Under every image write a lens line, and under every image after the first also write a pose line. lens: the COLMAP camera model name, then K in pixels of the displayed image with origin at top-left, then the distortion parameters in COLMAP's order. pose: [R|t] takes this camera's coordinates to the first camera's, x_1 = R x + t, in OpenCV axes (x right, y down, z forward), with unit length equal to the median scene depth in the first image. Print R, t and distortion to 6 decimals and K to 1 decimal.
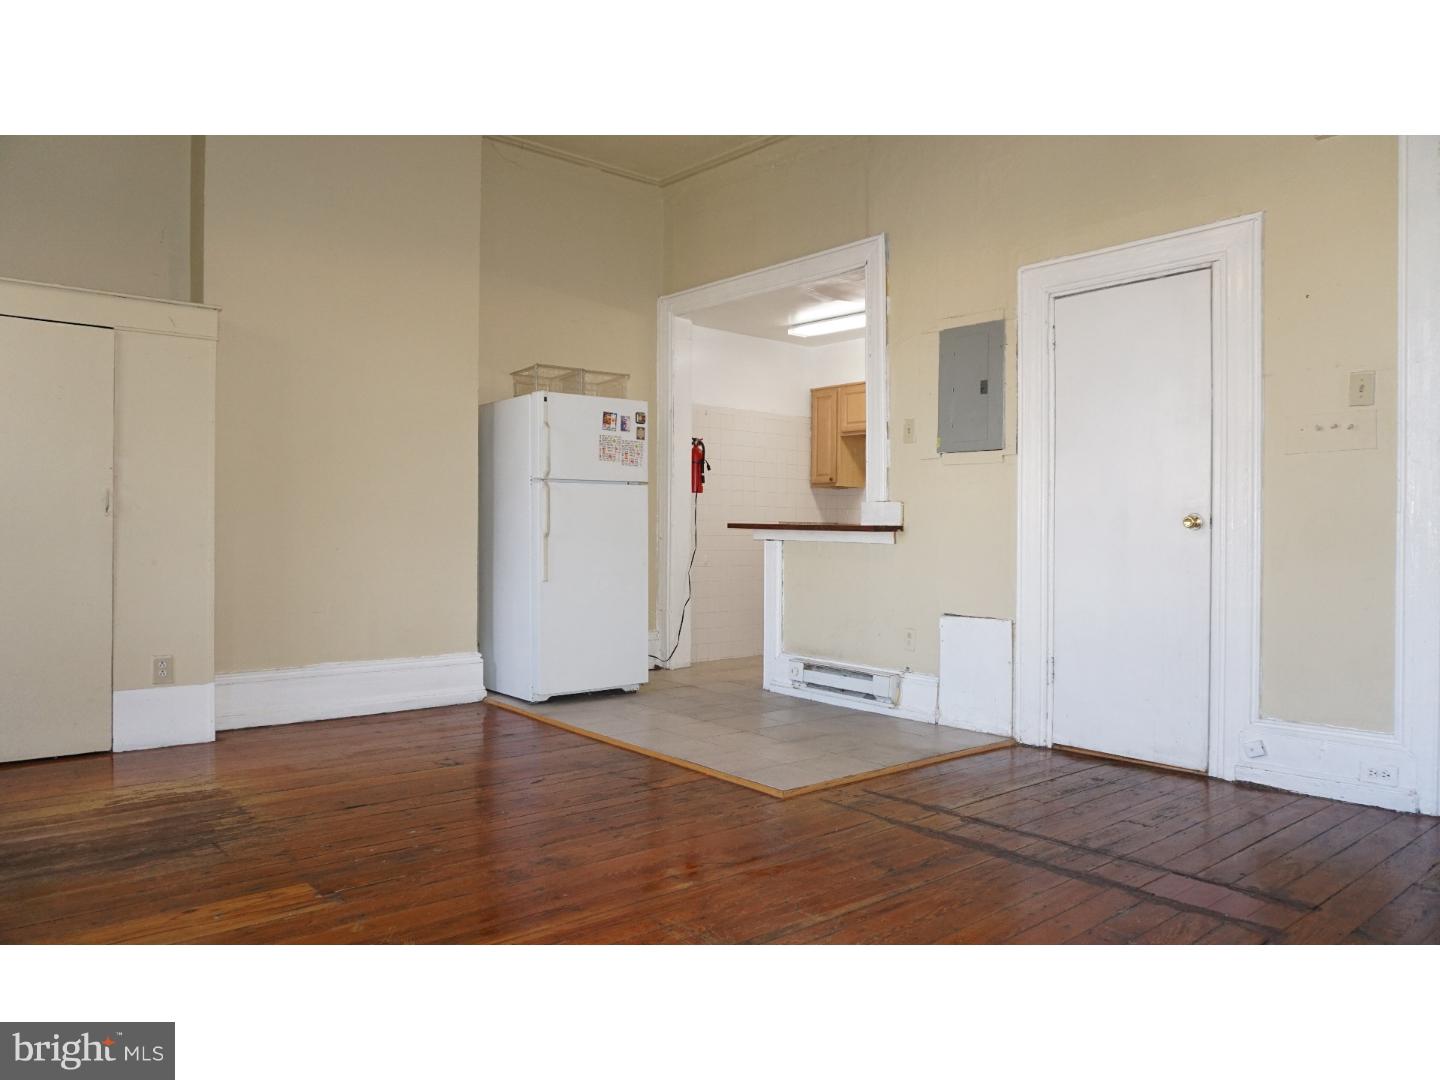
lens RADIAL K [[959.4, 0, 717.1], [0, 959.4, 539.4], [0, 0, 1]] dist [-0.057279, 0.044269]
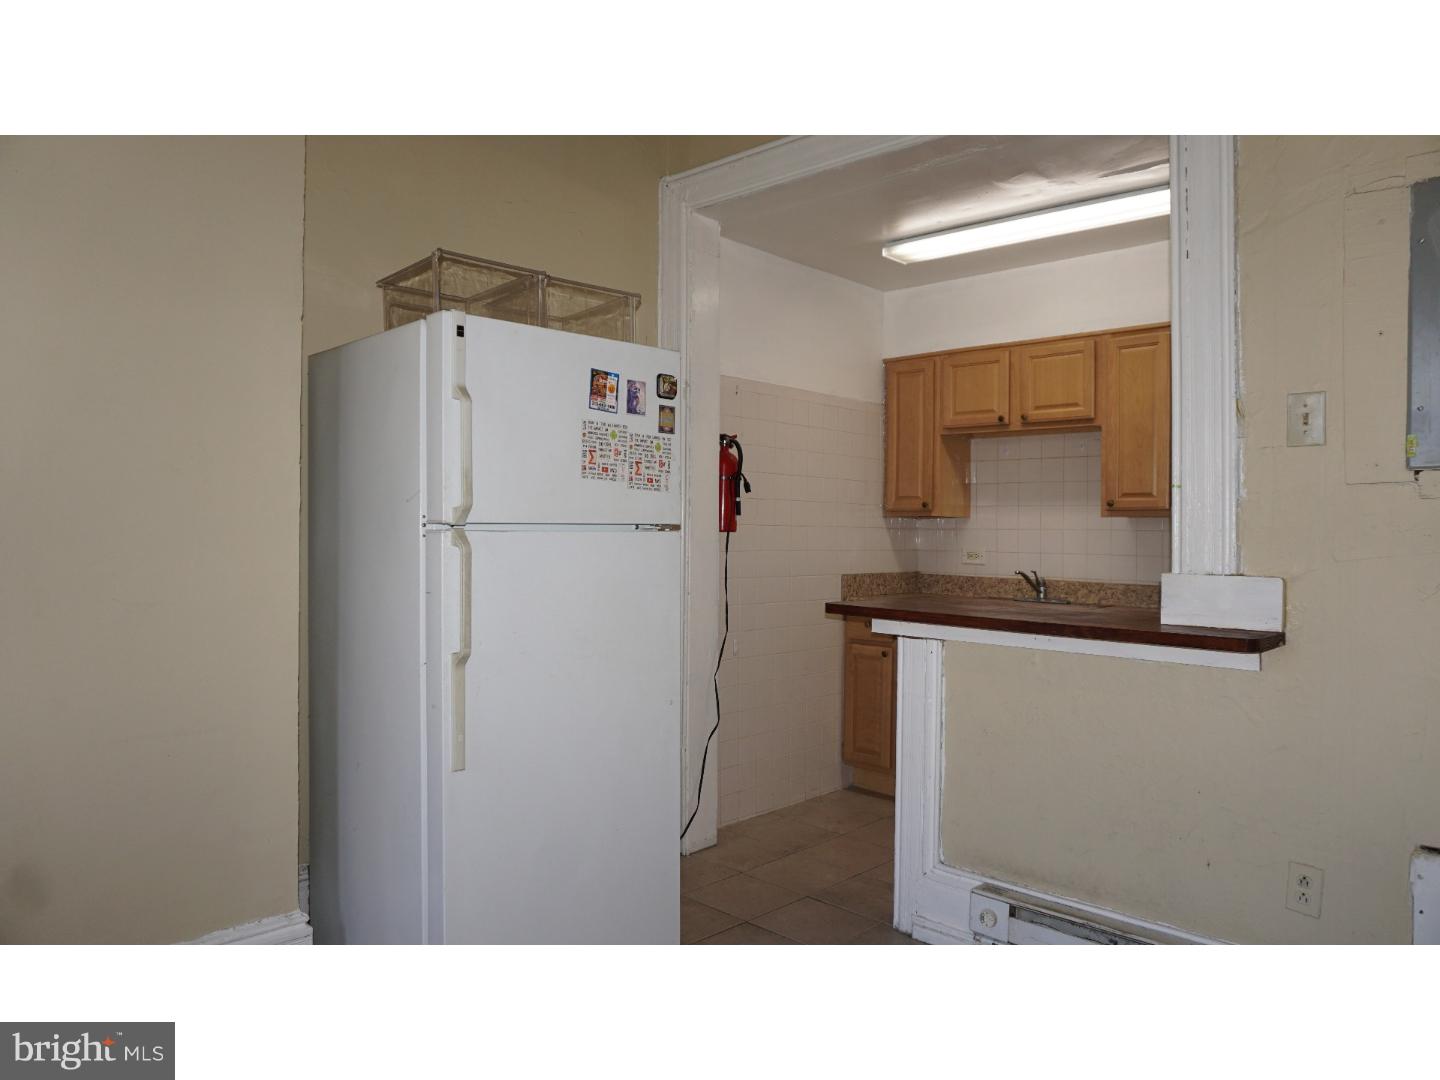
lens RADIAL K [[959.4, 0, 717.1], [0, 959.4, 539.4], [0, 0, 1]] dist [-0.057279, 0.044269]
pose [[0.994425, -0.000759, 0.105442, -0.107294], [0.001273, 0.999988, -0.004807, -0.052059], [-0.105437, 0.004914, 0.994414, 0.553272]]
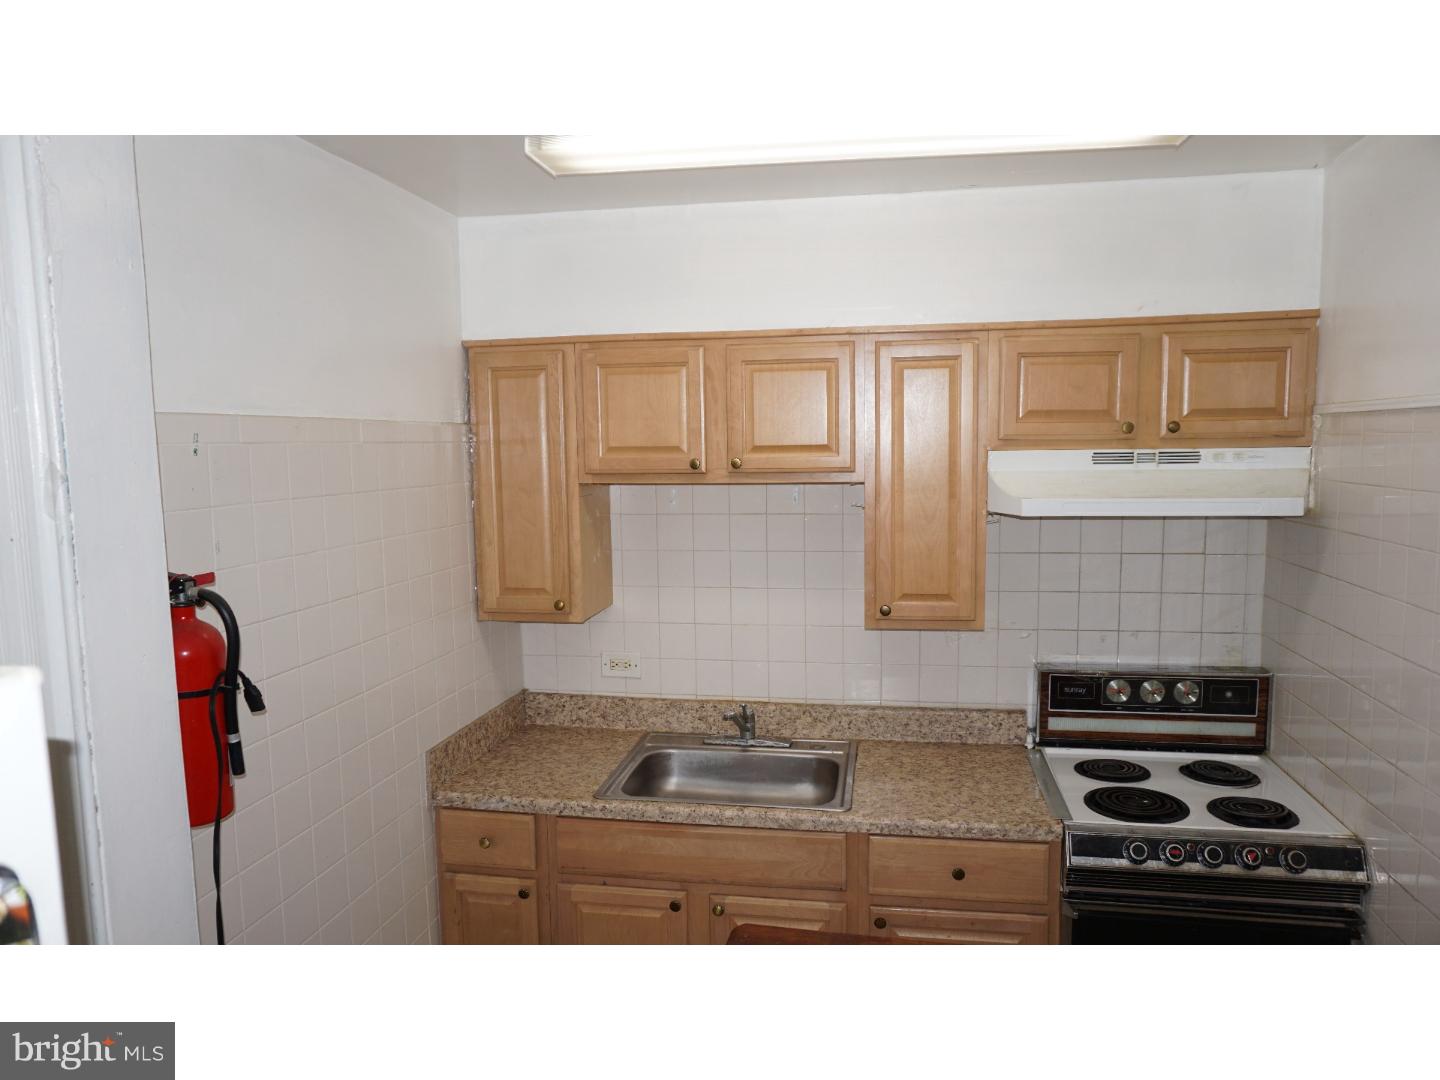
lens RADIAL K [[959.4, 0, 717.1], [0, 959.4, 539.4], [0, 0, 1]] dist [-0.057279, 0.044269]
pose [[0.770384, -0.089274, 0.631299, -0.079075], [0.035816, 0.994645, 0.096950, -0.163878], [-0.636573, -0.052078, 0.769456, 0.946937]]
